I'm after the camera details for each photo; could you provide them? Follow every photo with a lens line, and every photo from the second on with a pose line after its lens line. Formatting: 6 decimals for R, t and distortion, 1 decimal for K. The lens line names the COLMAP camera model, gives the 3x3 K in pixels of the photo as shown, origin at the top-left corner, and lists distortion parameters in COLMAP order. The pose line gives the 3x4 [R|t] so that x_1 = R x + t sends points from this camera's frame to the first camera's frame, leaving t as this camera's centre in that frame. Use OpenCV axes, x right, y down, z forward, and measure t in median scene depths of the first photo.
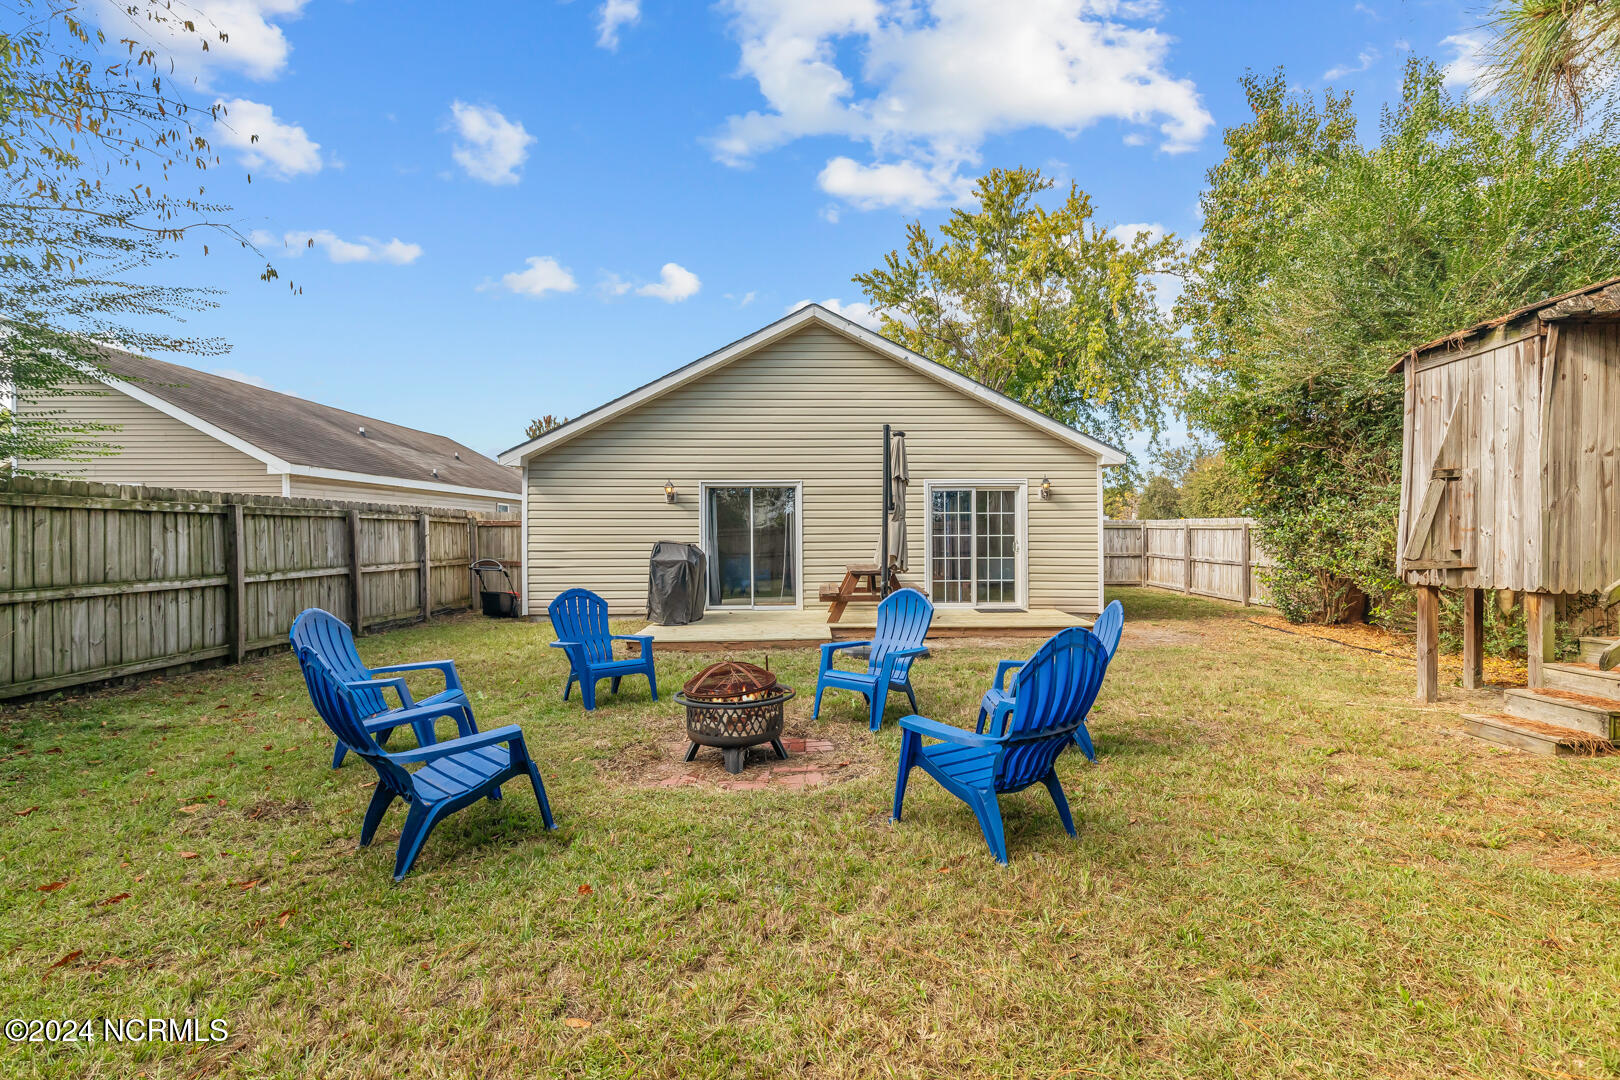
lens RADIAL K [[729.5, 0, 820.4], [0, 729.5, 539.2], [0, 0, 1]] dist [0.011874, -0.004340]
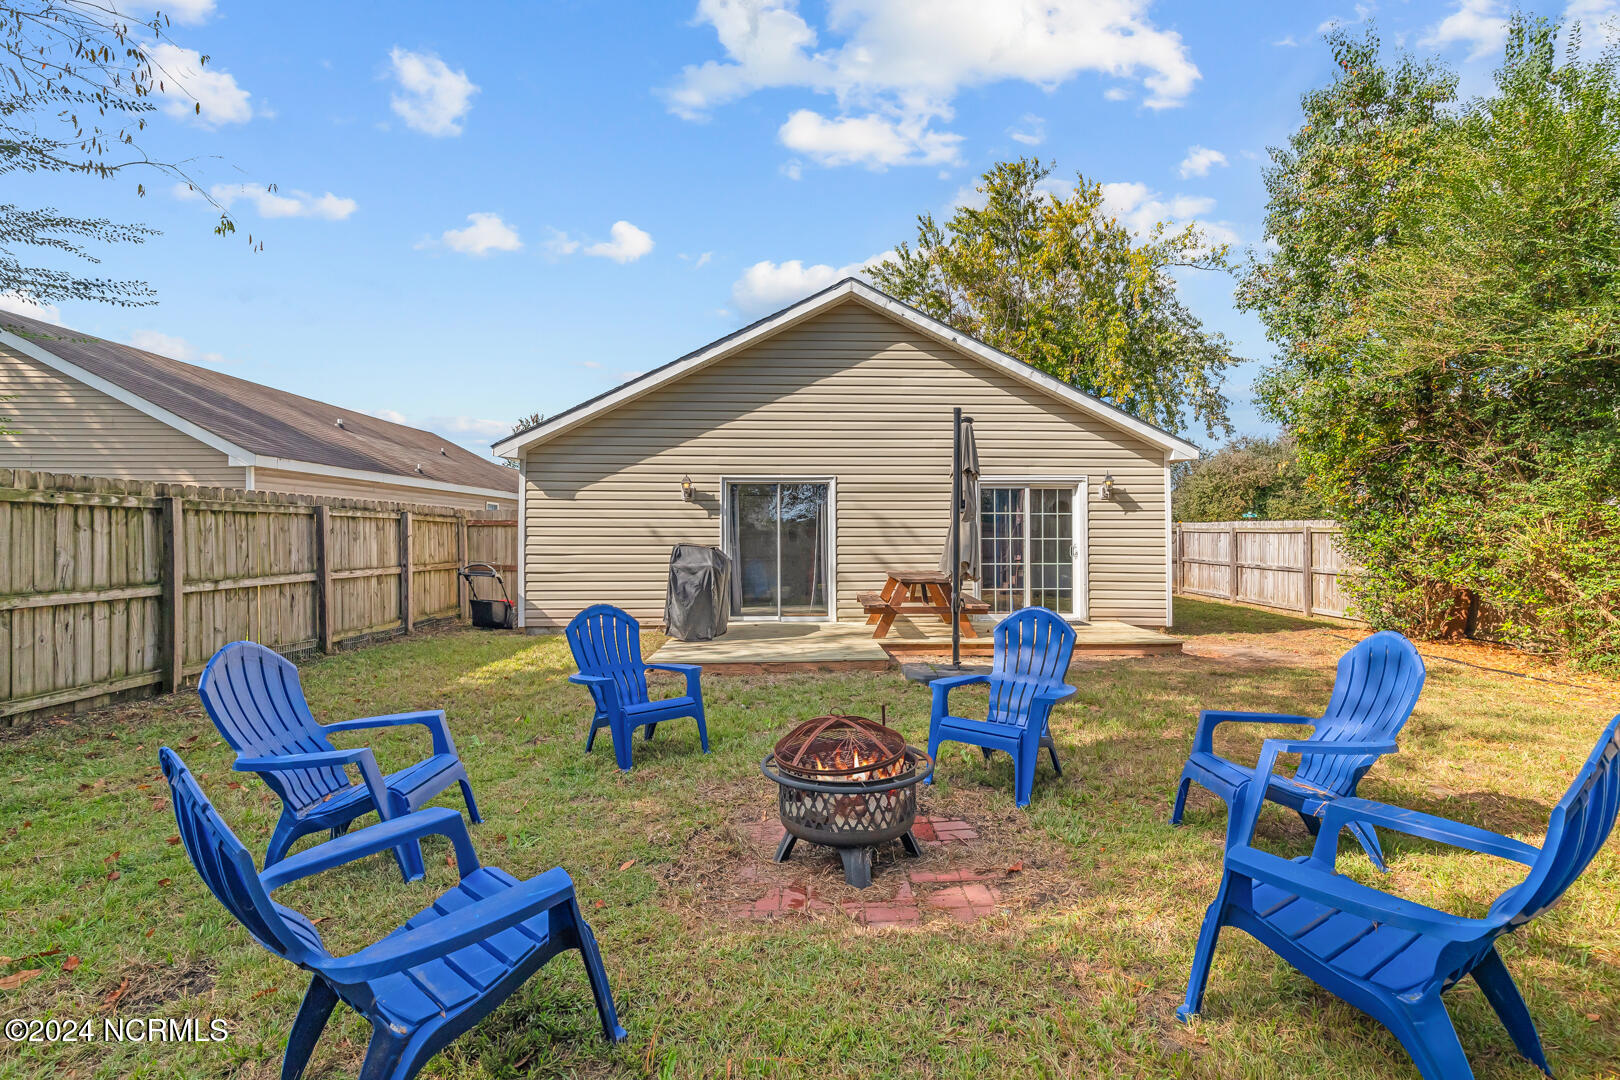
lens RADIAL K [[729.5, 0, 822.3], [0, 729.5, 530.9], [0, 0, 1]] dist [0.011874, -0.004340]
pose [[0.999796, 0.004093, 0.019758, -0.080886], [-0.003809, 0.999889, -0.014399, -0.000806], [-0.019815, 0.014321, 0.999701, 0.151748]]
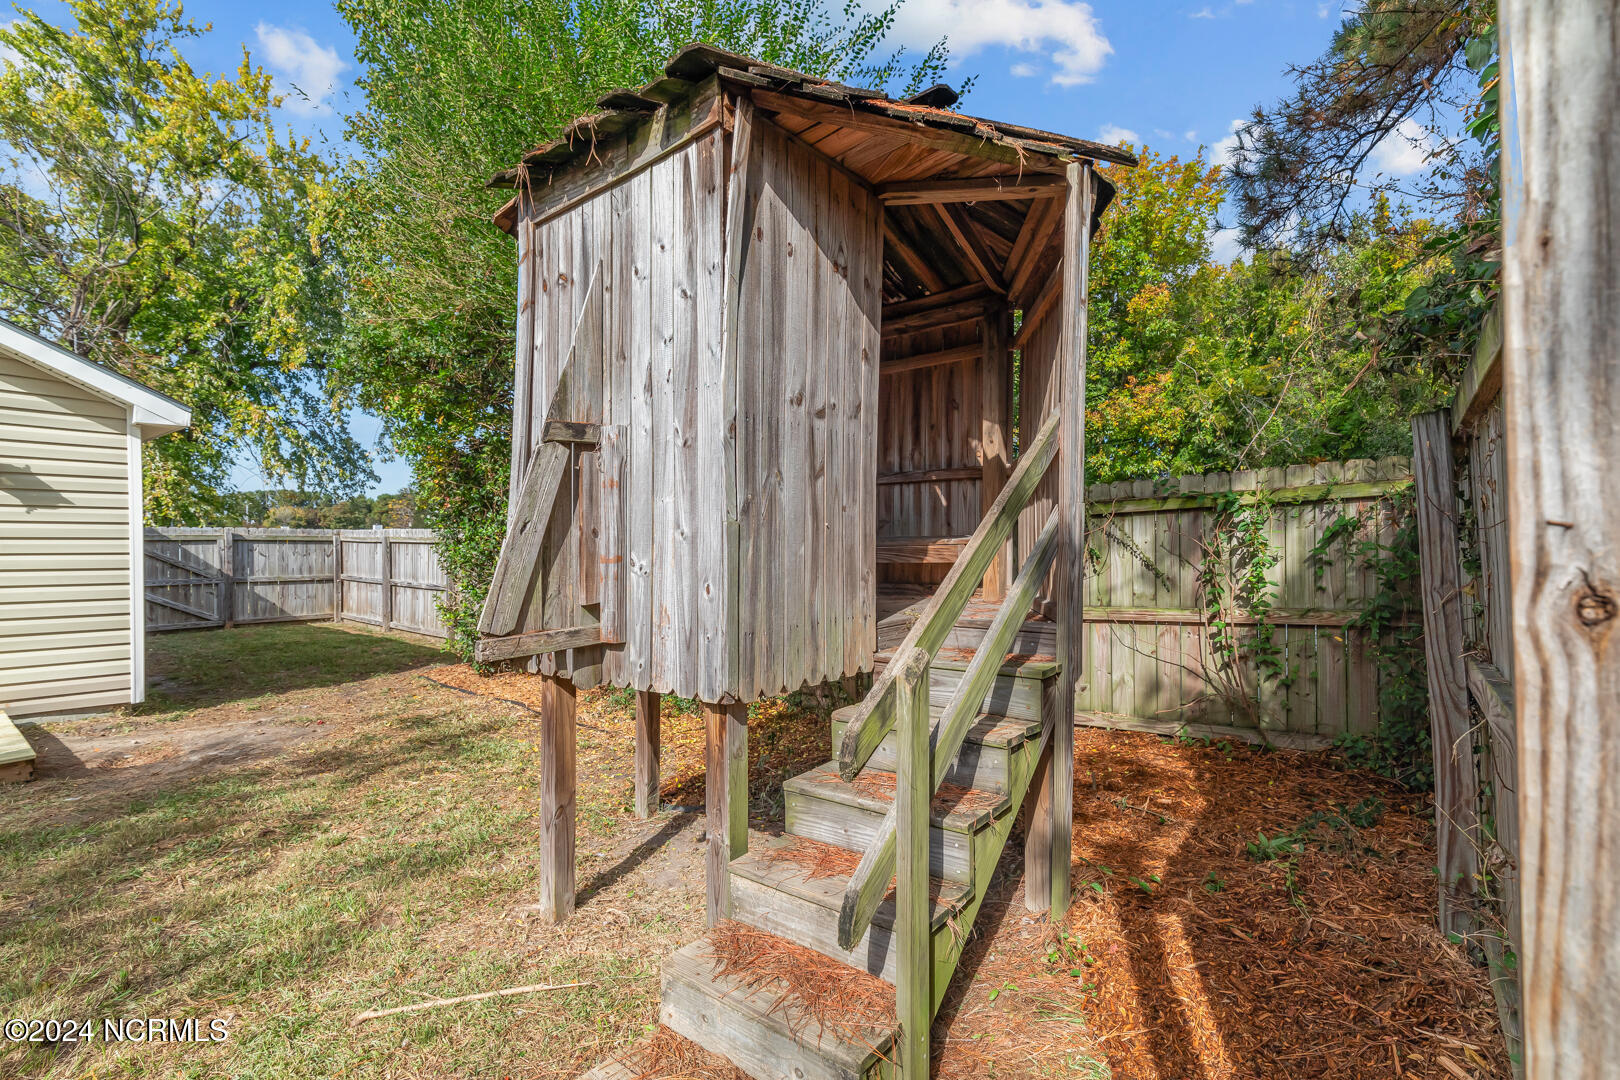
lens RADIAL K [[729.5, 0, 837.0], [0, 729.5, 545.8], [0, 0, 1]] dist [0.011874, -0.004340]
pose [[0.602420, 0.001054, 0.798178, 0.360664], [0.003689, 0.999985, -0.004105, -0.011493], [-0.798170, 0.005417, 0.602407, 0.367015]]
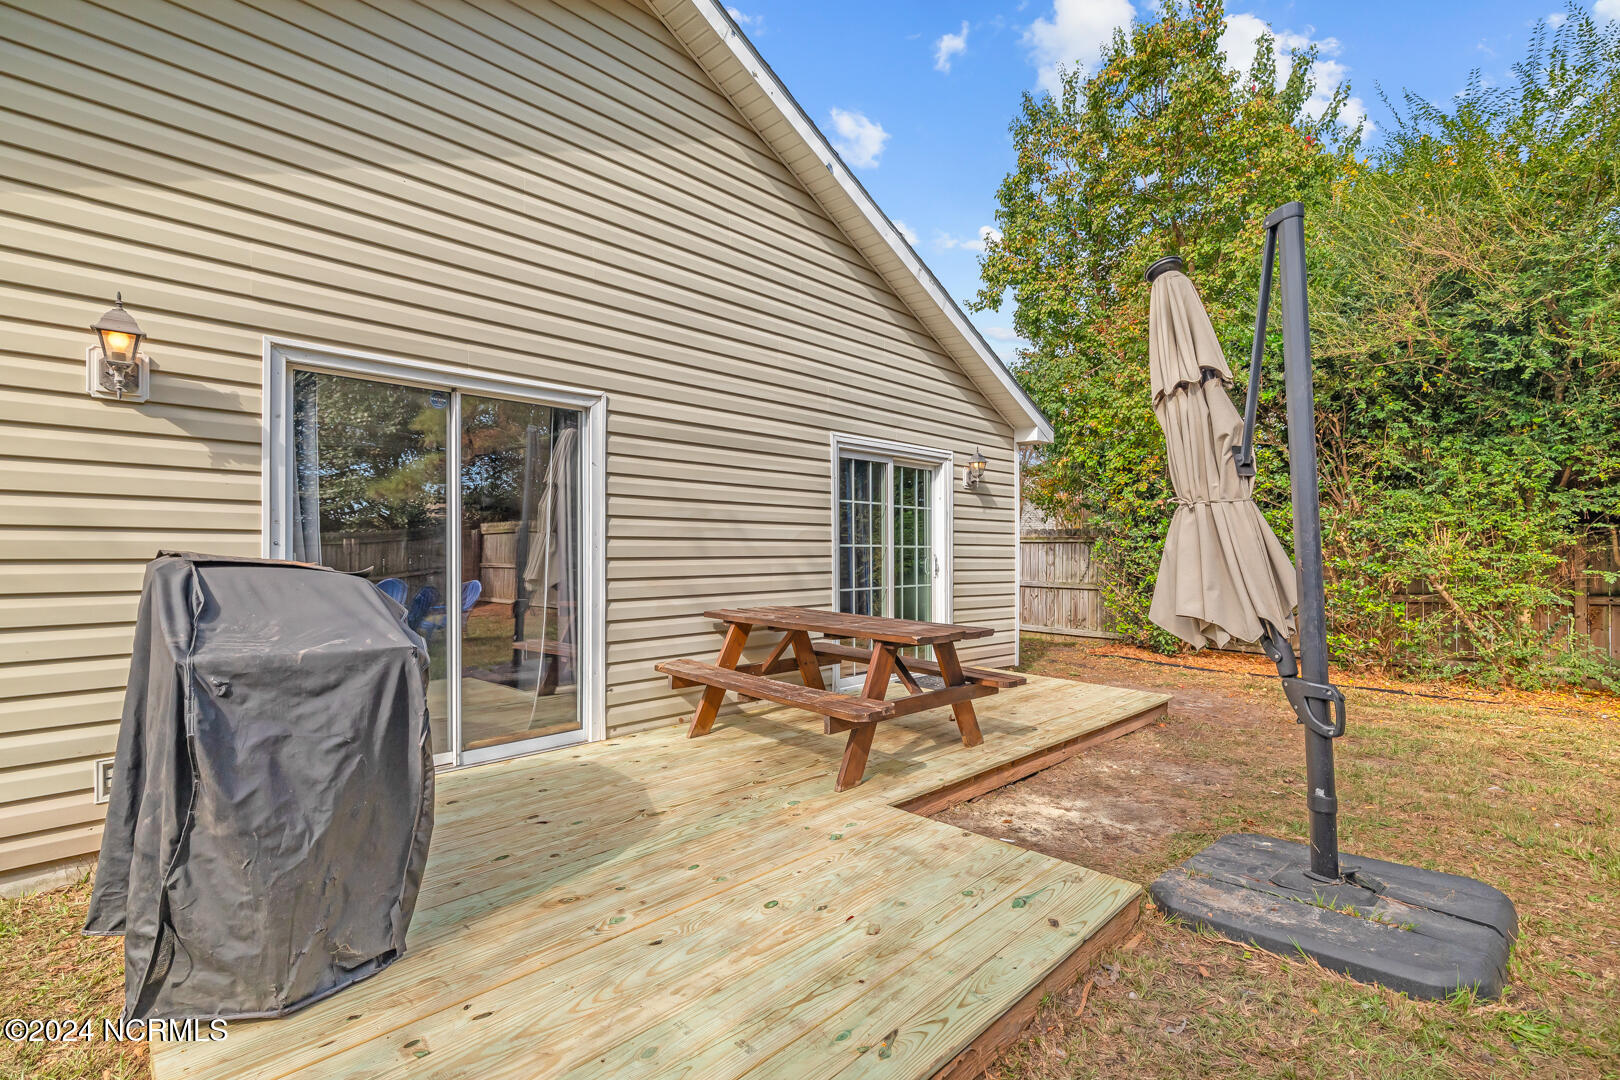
lens RADIAL K [[729.5, 0, 825.4], [0, 729.5, 538.4], [0, 0, 1]] dist [0.011874, -0.004340]
pose [[0.707951, 0.019114, 0.706002, -0.288240], [-0.005089, 0.999746, -0.021963, 0.002276], [-0.706243, 0.011956, 0.707869, 0.894072]]
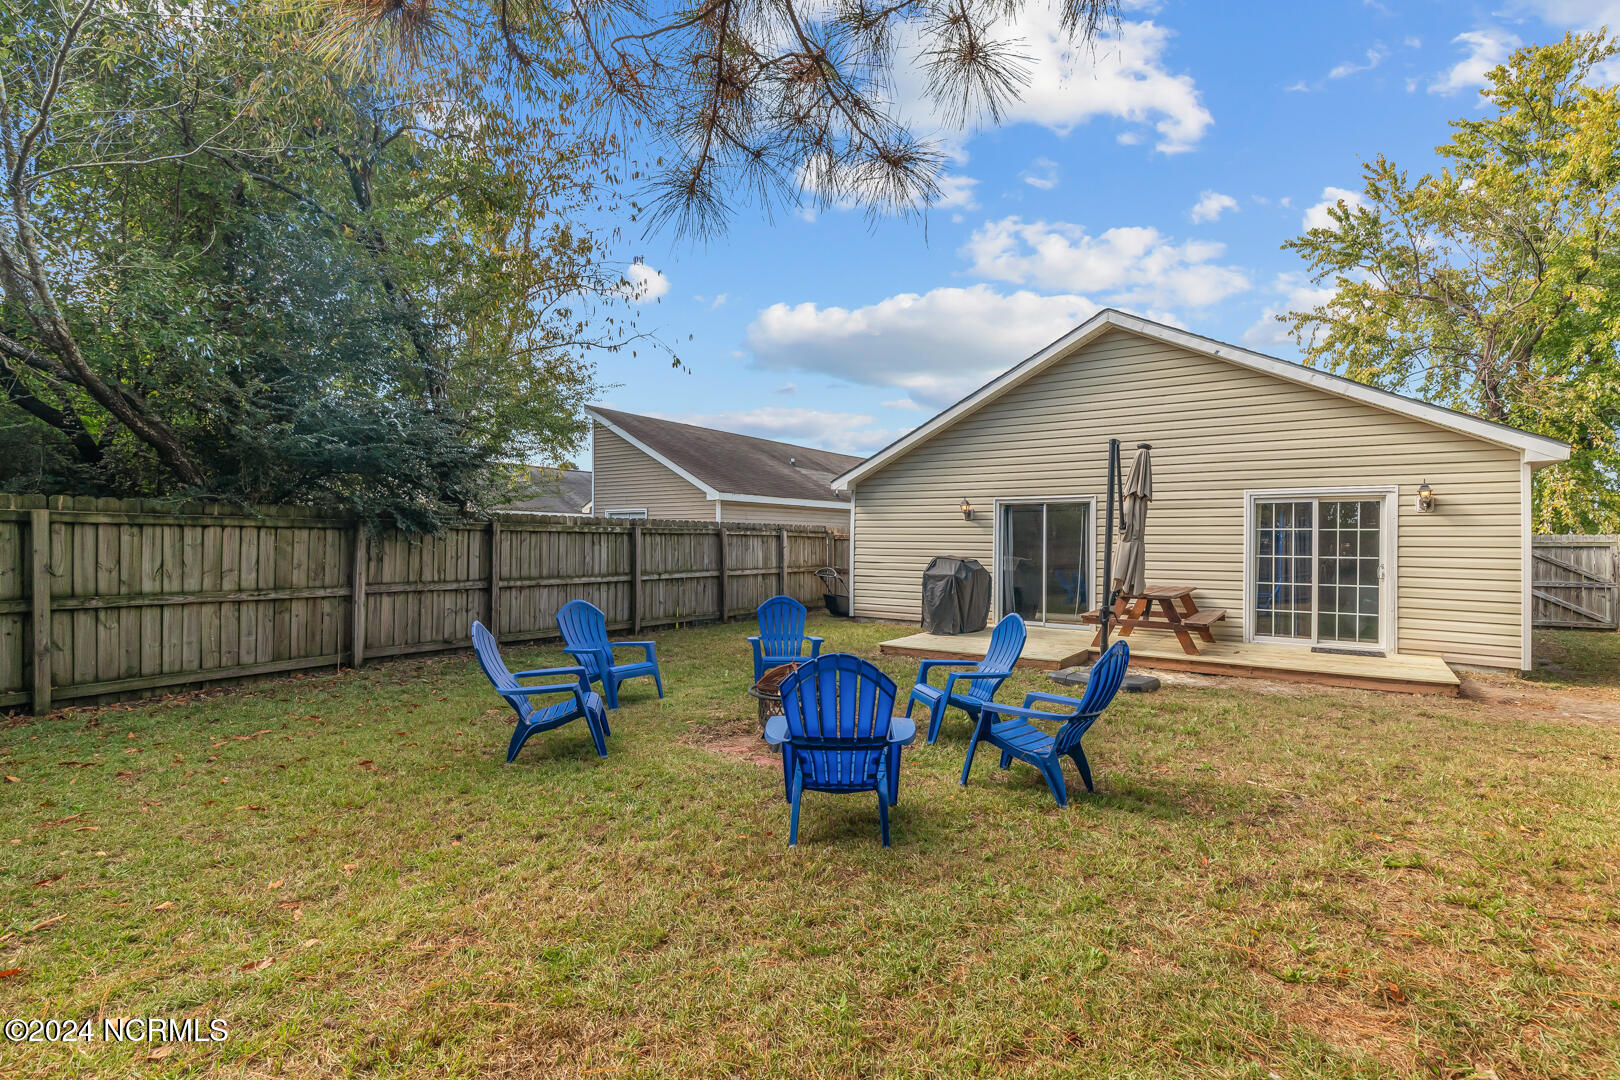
lens RADIAL K [[729.5, 0, 818.4], [0, 729.5, 541.7], [0, 0, 1]] dist [0.011874, -0.004340]
pose [[0.815988, 0.010365, -0.577976, 0.318651], [-0.014141, 0.999898, -0.002032, -0.017334], [0.577896, 0.009831, 0.816051, 0.009416]]
